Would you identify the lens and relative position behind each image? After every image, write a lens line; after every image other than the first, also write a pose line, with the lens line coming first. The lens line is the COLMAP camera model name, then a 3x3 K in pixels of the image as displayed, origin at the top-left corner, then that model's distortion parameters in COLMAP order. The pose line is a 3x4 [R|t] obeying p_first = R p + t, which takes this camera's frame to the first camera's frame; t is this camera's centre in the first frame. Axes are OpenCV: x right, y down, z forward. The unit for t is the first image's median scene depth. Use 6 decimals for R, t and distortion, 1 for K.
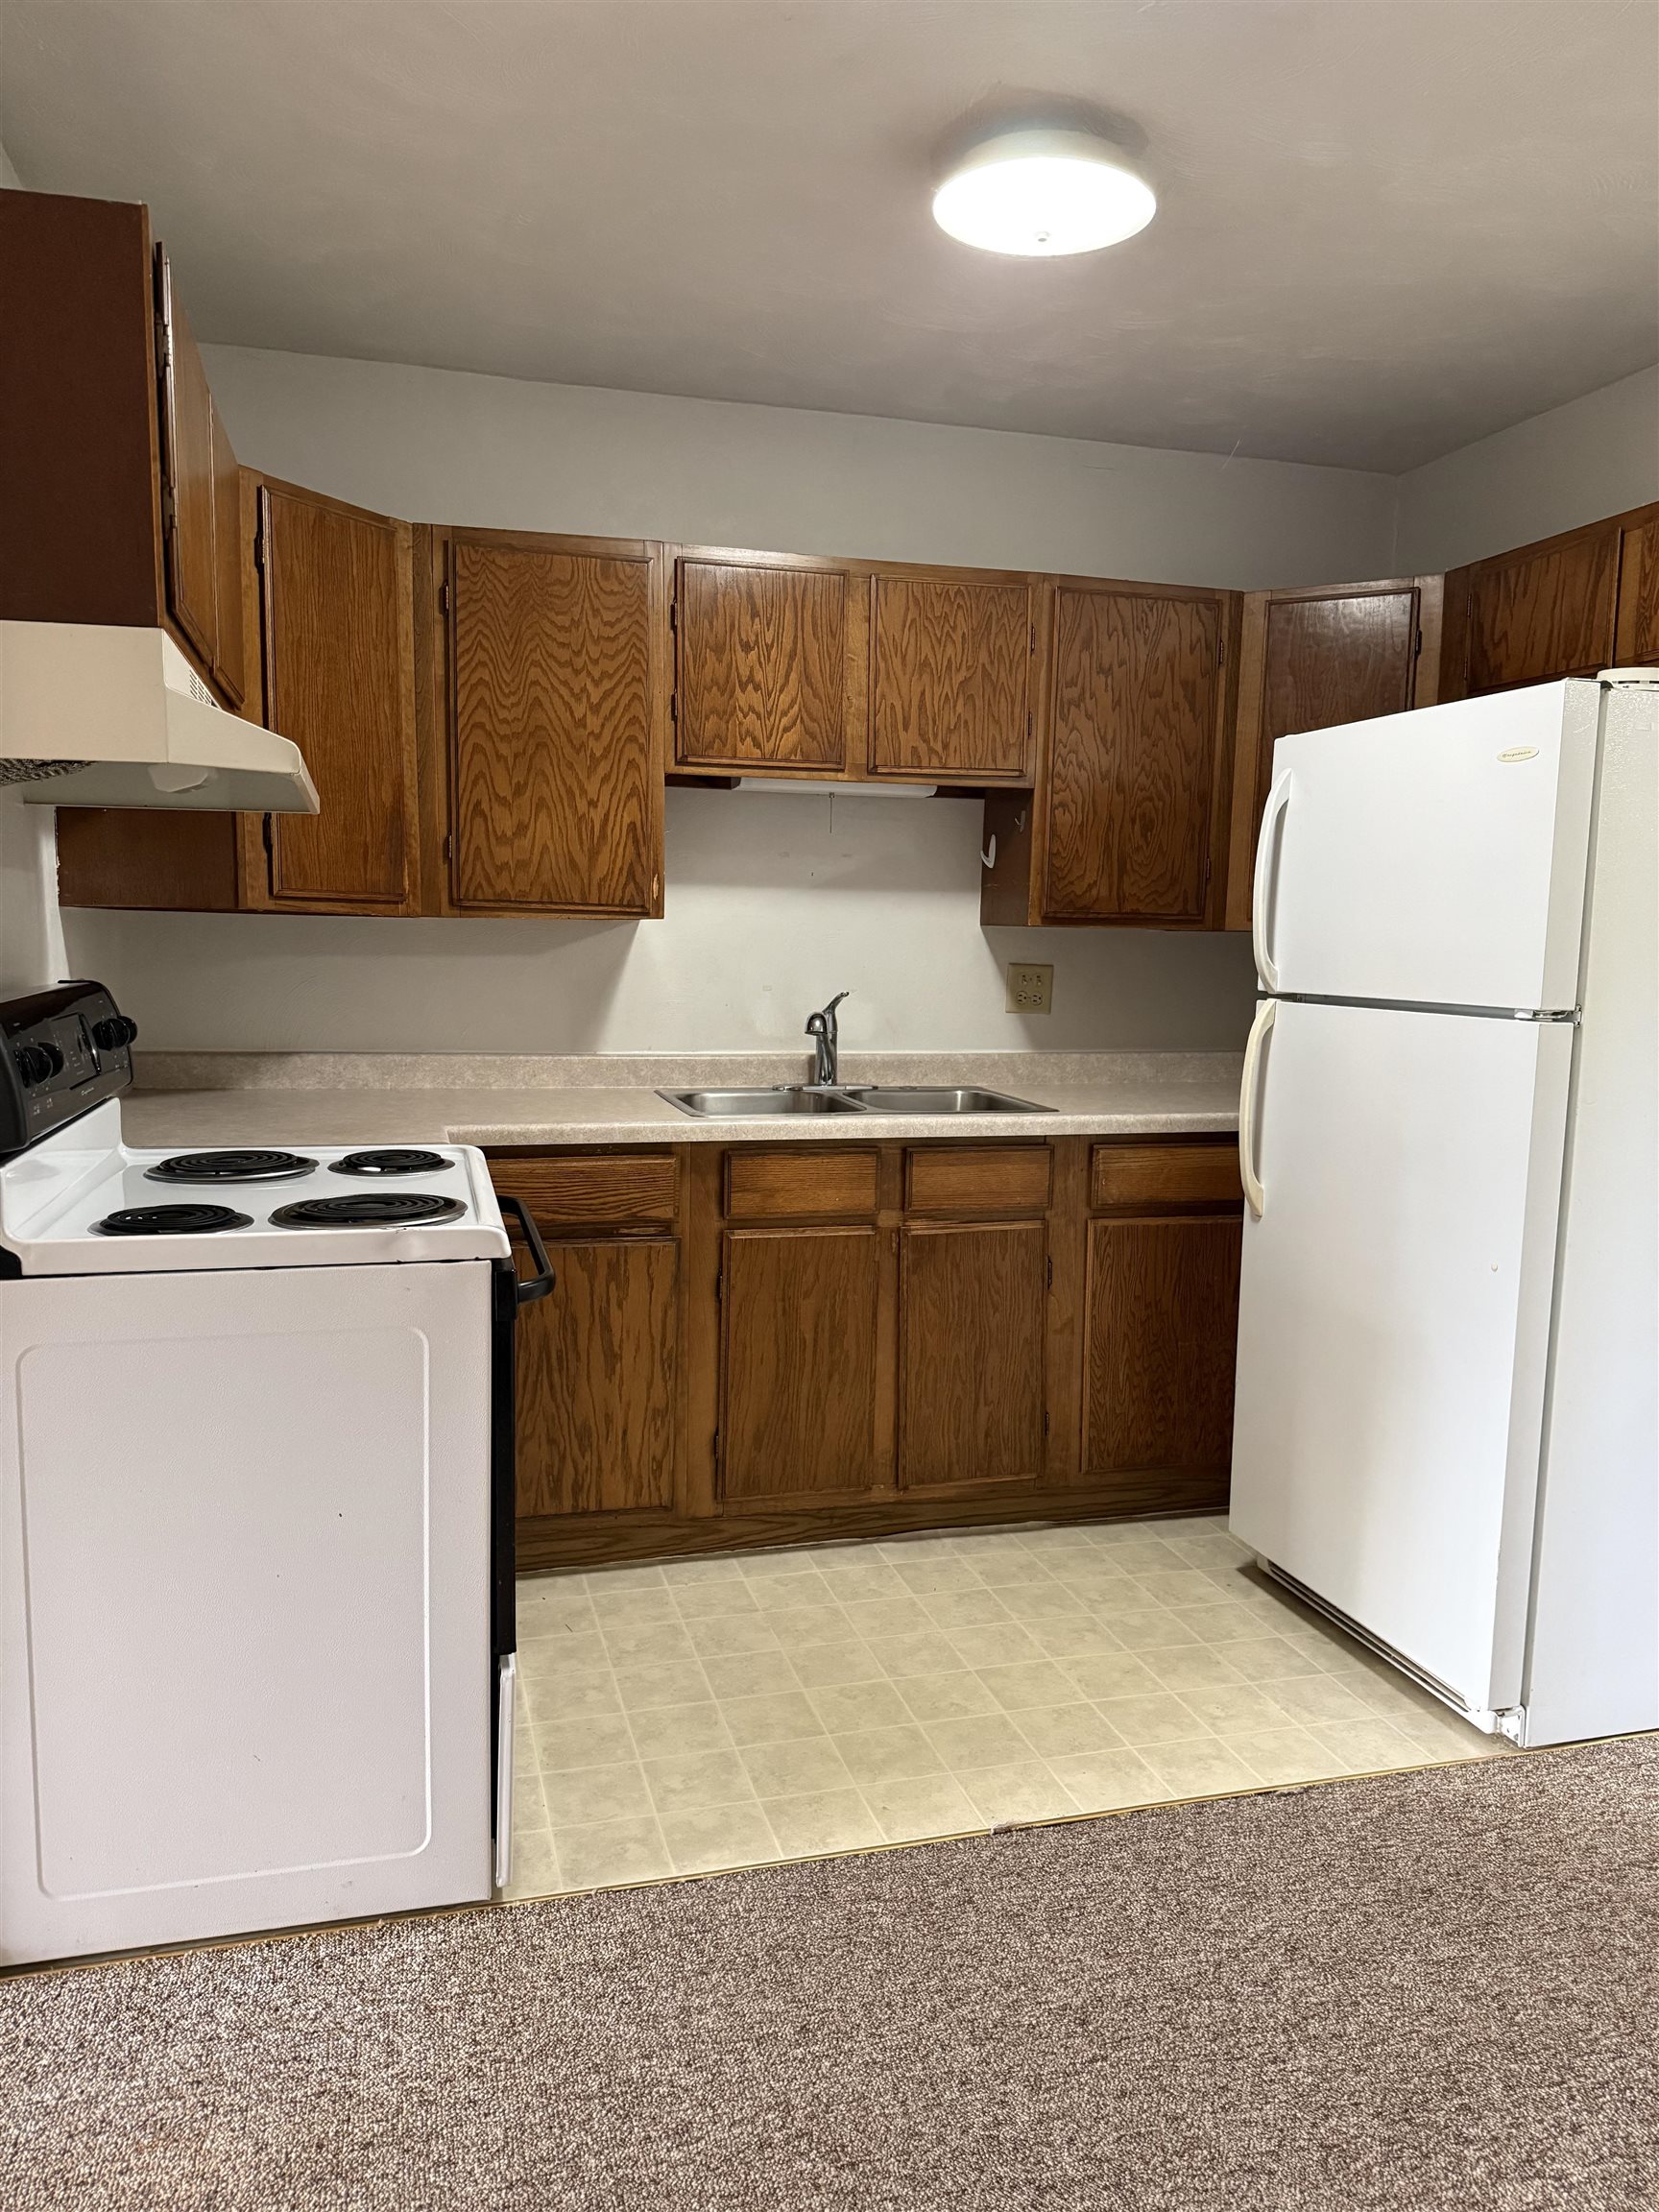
lens RADIAL K [[1556.7, 0, 825.4], [0, 1556.7, 1103.2], [0, 0, 1]] dist [0.082521, -0.092616]
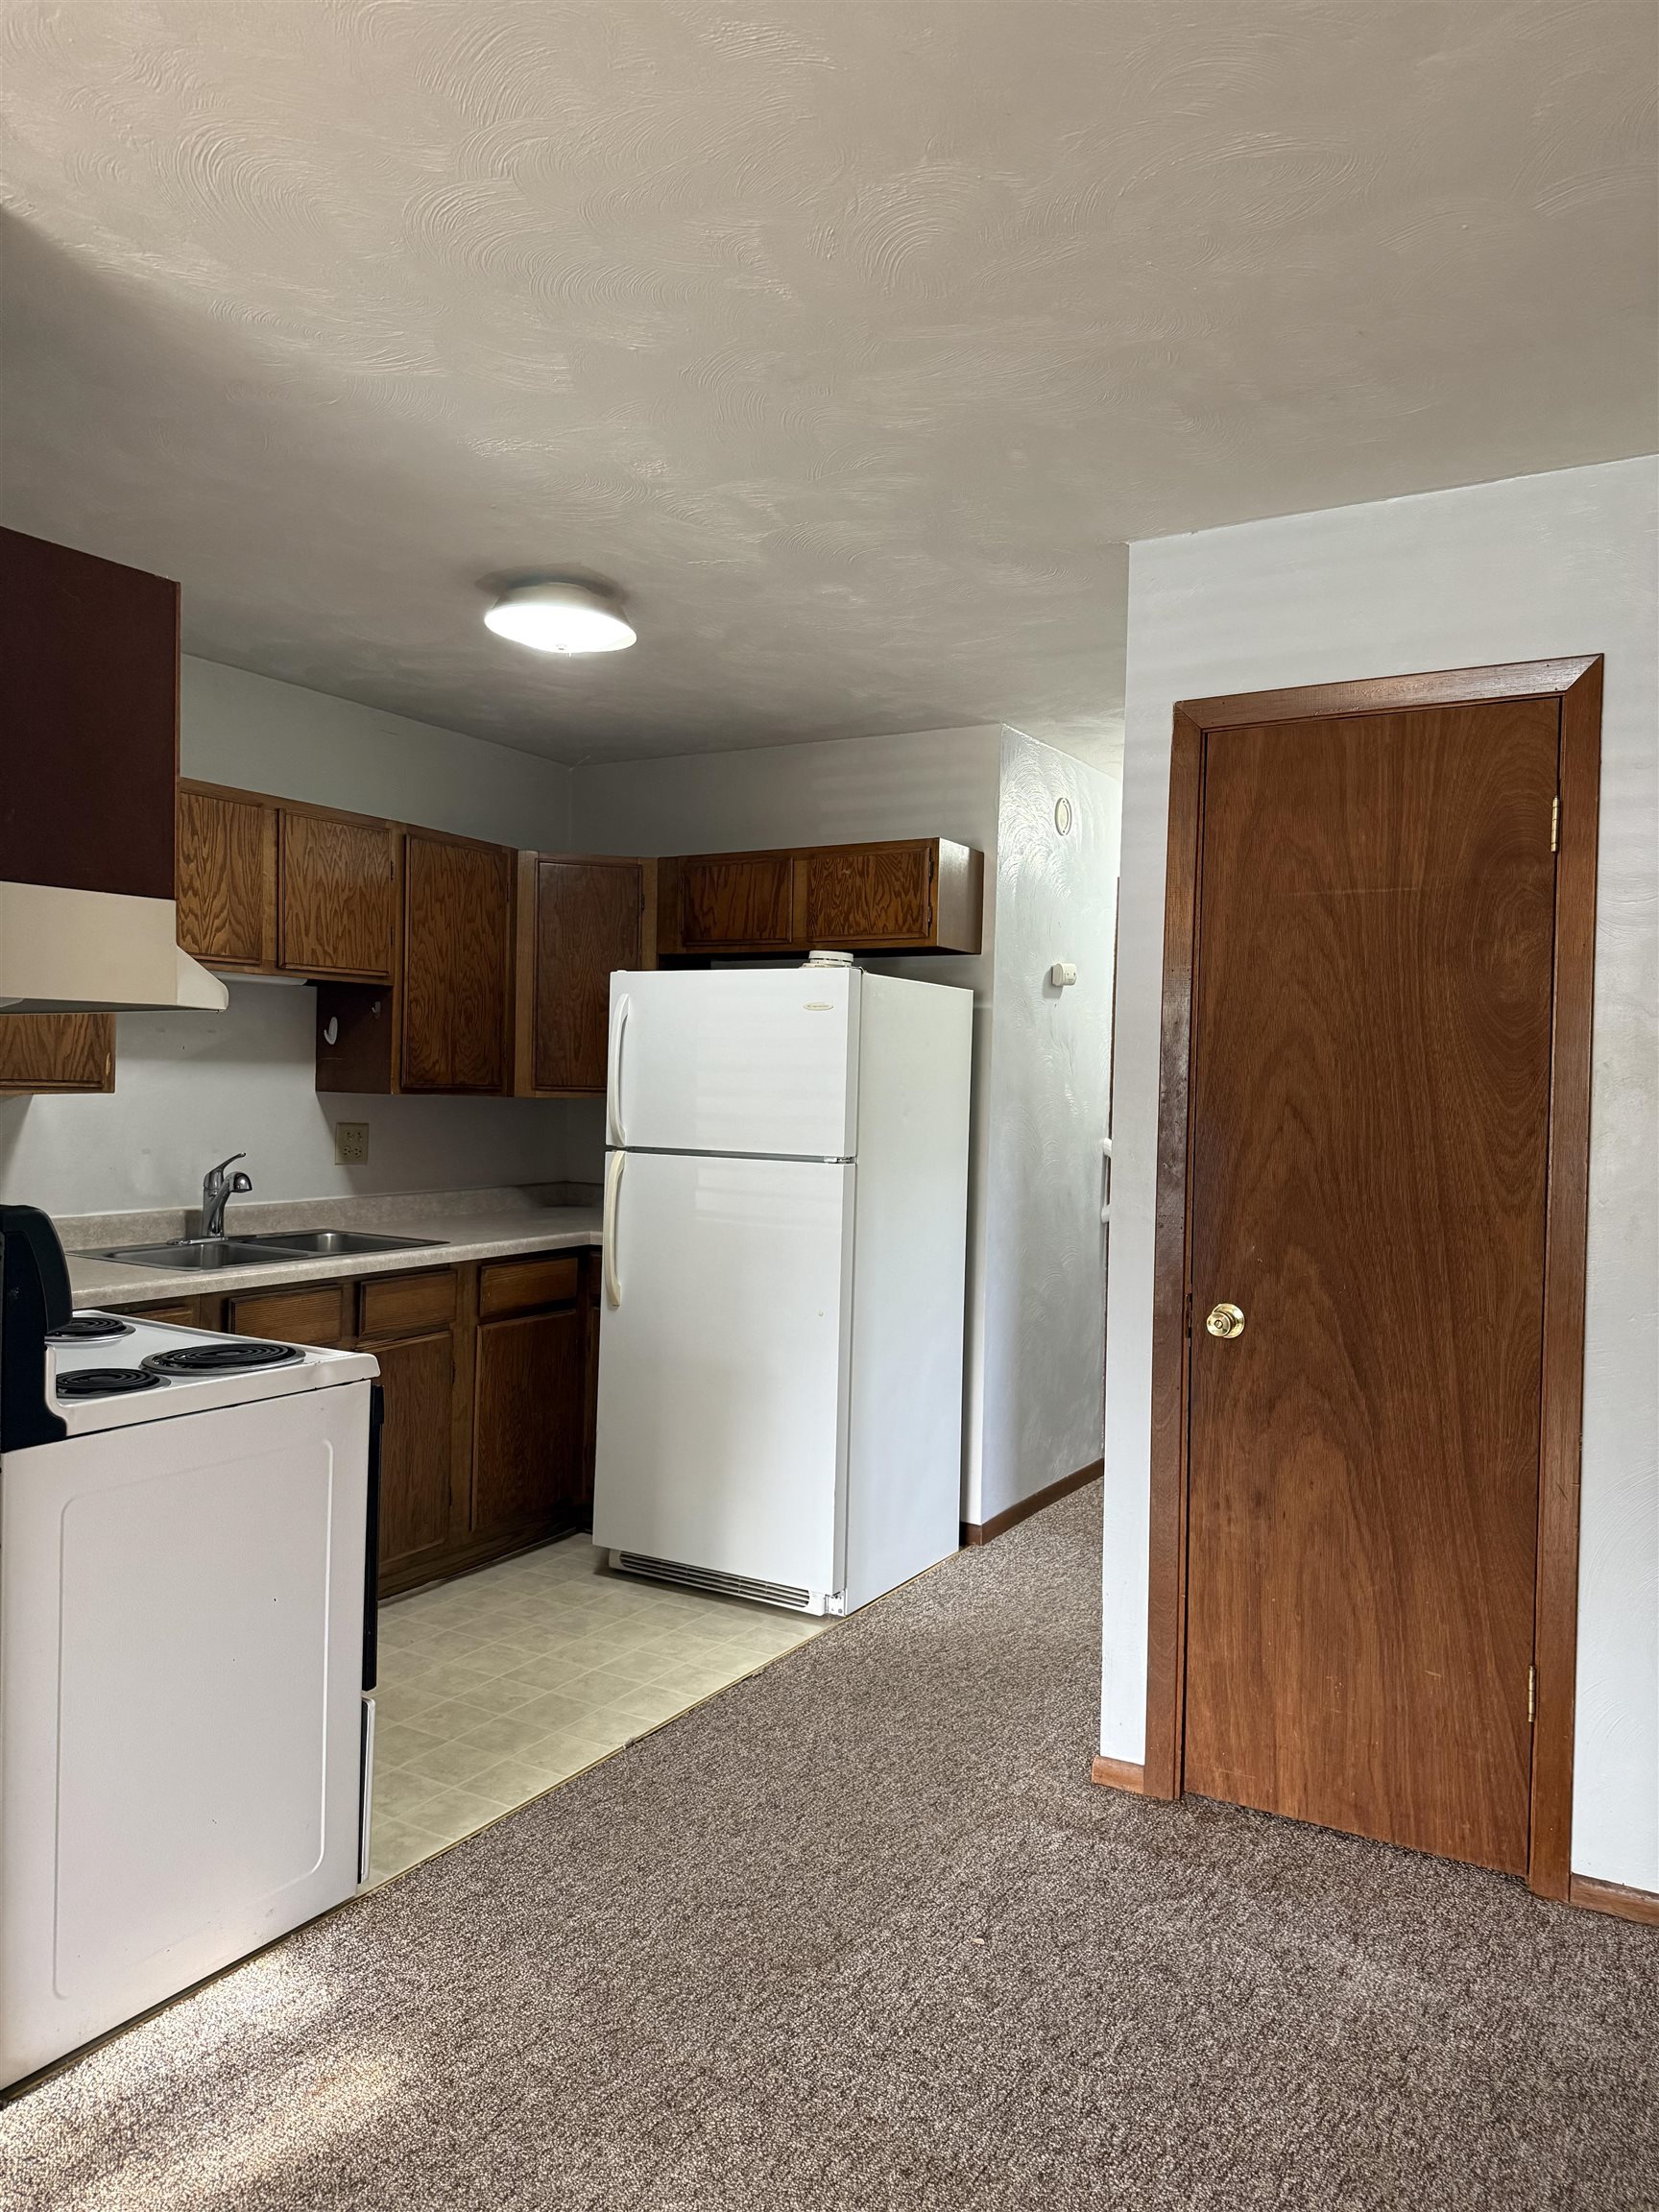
lens RADIAL K [[1556.7, 0, 822.8], [0, 1556.7, 1083.5], [0, 0, 1]] dist [0.082521, -0.092616]
pose [[0.726415, -0.000466, 0.687256, -0.515484], [0.062962, 0.995840, -0.065874, -0.021391], [-0.684366, 0.091123, 0.723422, -0.143737]]
